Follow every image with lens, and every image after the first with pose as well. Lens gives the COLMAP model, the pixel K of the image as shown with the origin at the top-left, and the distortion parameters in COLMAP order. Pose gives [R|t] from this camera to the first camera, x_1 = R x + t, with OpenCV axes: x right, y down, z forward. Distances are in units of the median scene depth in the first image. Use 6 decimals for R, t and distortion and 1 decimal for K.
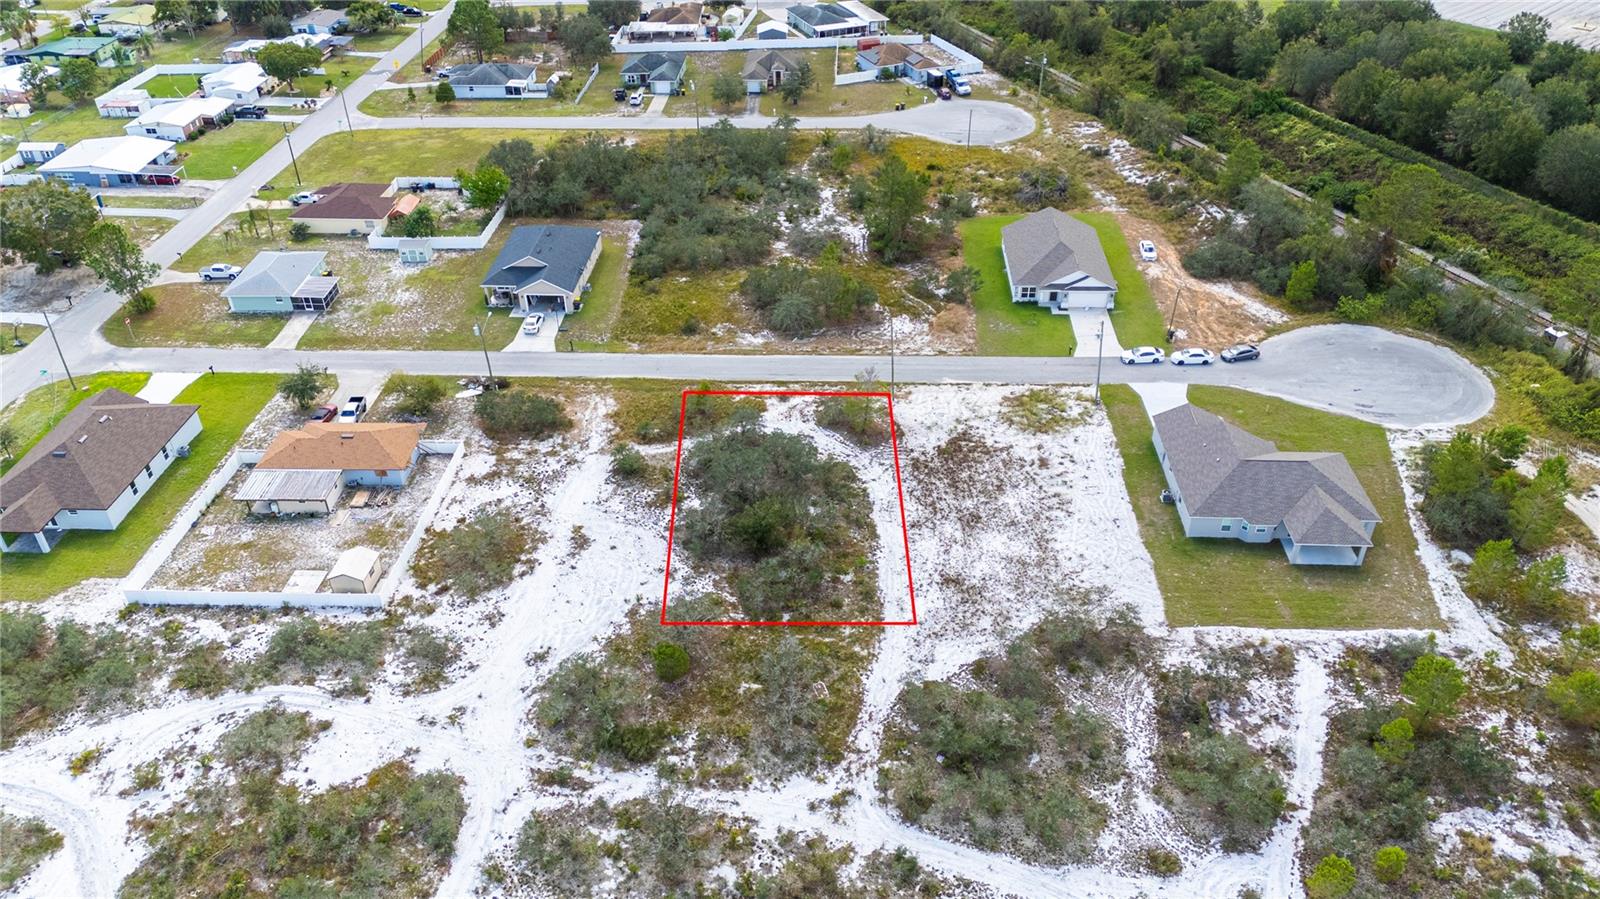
lens RADIAL K [[1170.0, 0, 797.7], [0, 1170.0, 449.6], [0, 0, 1]] dist [0.096631, -0.109717]
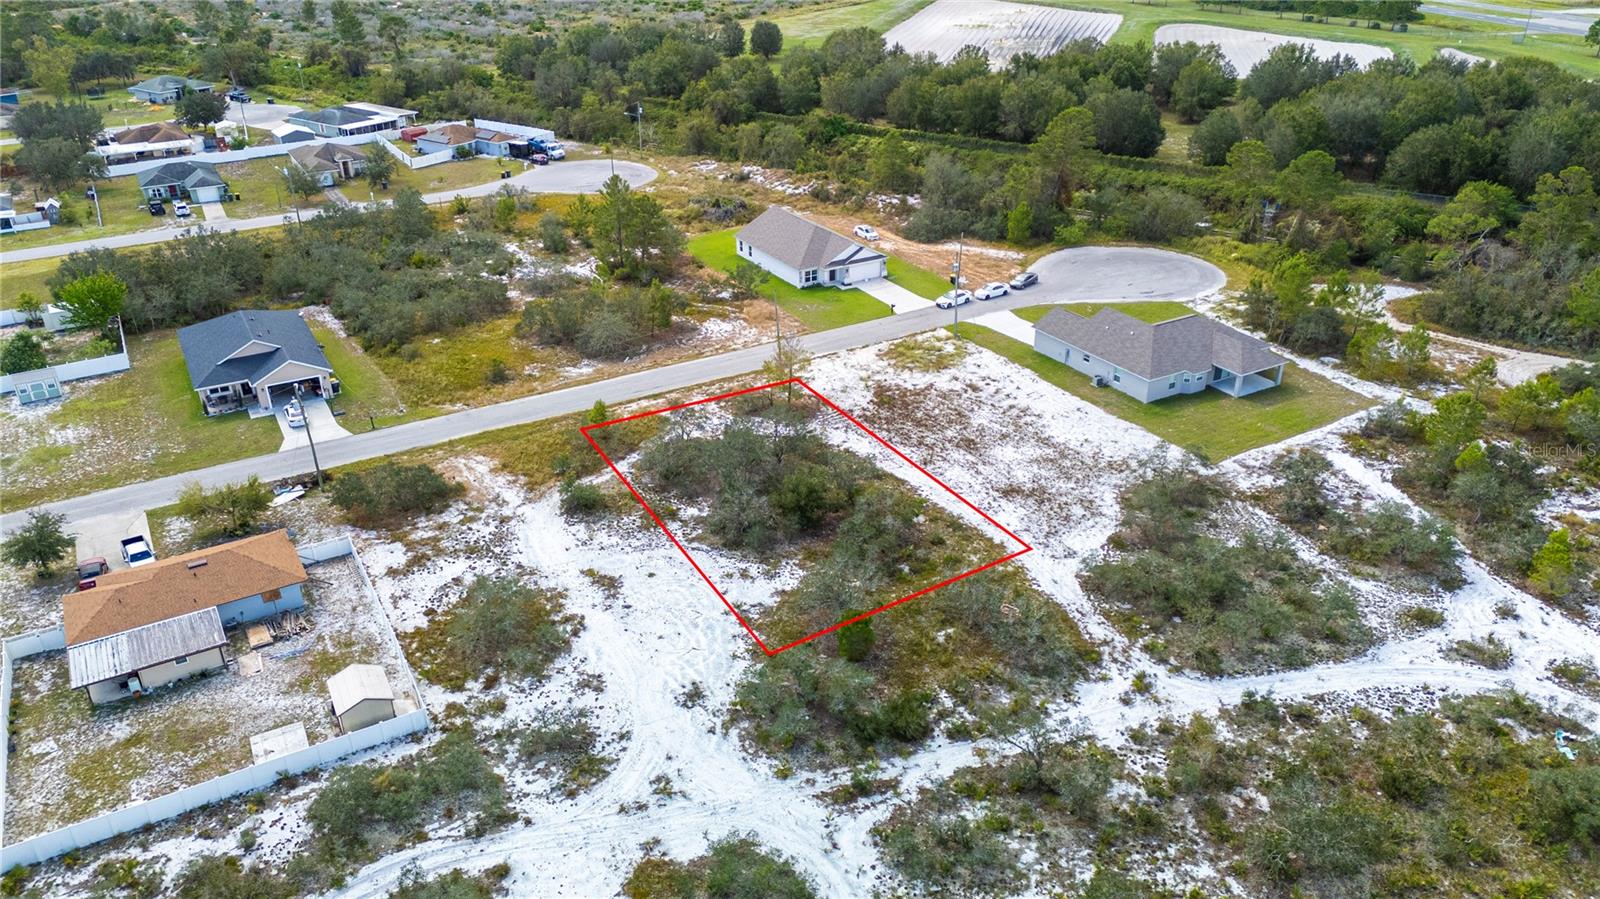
lens RADIAL K [[1170.0, 0, 797.7], [0, 1170.0, 449.6], [0, 0, 1]] dist [0.096631, -0.109717]
pose [[0.840240, -0.240128, 0.486144, -0.442719], [0.304269, 0.950928, -0.056187, 0.077562], [-0.448796, 0.195129, 0.872070, 0.237770]]
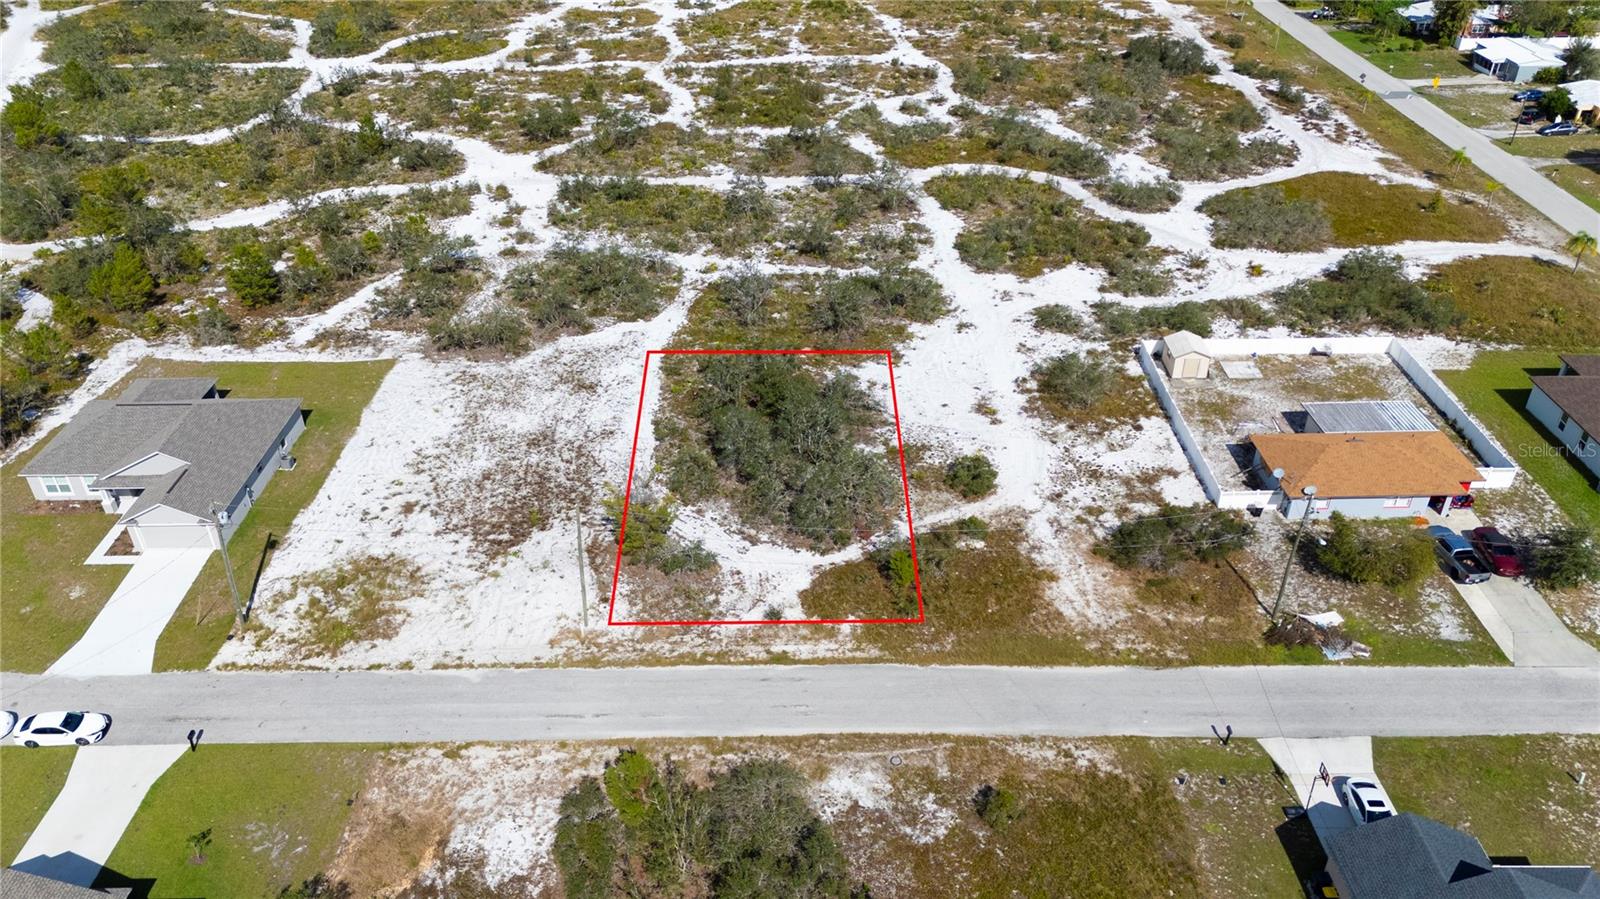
lens RADIAL K [[1170.0, 0, 797.7], [0, 1170.0, 449.6], [0, 0, 1]] dist [0.096631, -0.109717]
pose [[-0.998244, 0.048861, -0.033477, -0.010269], [-0.011529, 0.394096, 0.918997, -0.742239], [0.058097, 0.917770, -0.392841, 1.384460]]
